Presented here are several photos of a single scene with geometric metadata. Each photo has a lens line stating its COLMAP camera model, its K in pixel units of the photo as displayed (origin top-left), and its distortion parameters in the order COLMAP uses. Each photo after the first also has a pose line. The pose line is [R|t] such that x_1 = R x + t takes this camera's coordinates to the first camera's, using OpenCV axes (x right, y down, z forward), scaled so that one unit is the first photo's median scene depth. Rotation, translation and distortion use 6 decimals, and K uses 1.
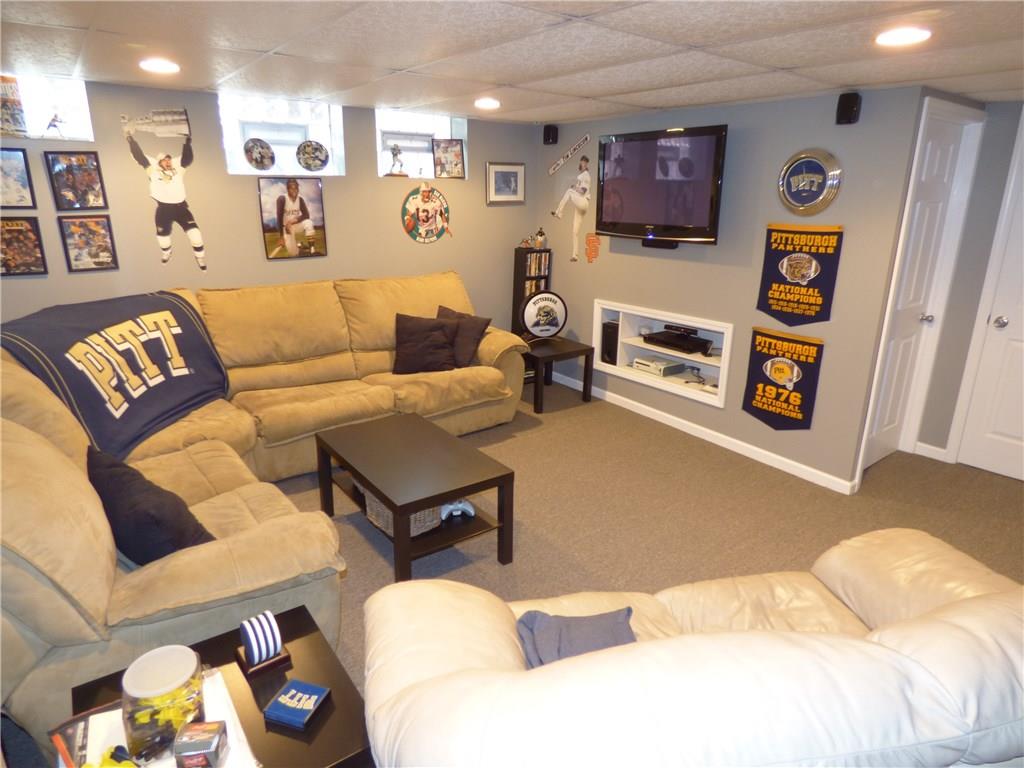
lens RADIAL K [[618.7, 0, 511.1], [0, 618.7, 381.0], [0, 0, 1]] dist [-0.000333, 0.000490]
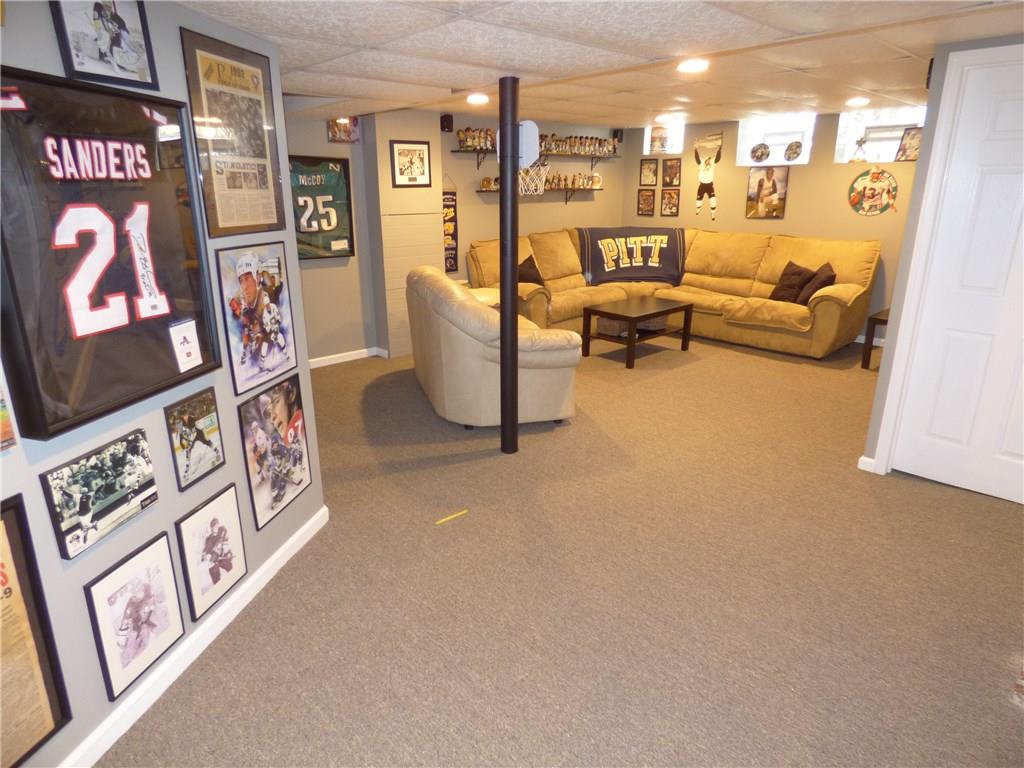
lens RADIAL K [[618.7, 0, 511.7], [0, 618.7, 381.9], [0, 0, 1]] dist [-0.000333, 0.000490]
pose [[0.135969, 0.291155, -0.946964, 1.207199], [-0.286449, 0.926569, 0.243755, -0.015763], [0.948398, 0.238114, 0.209385, 0.174688]]
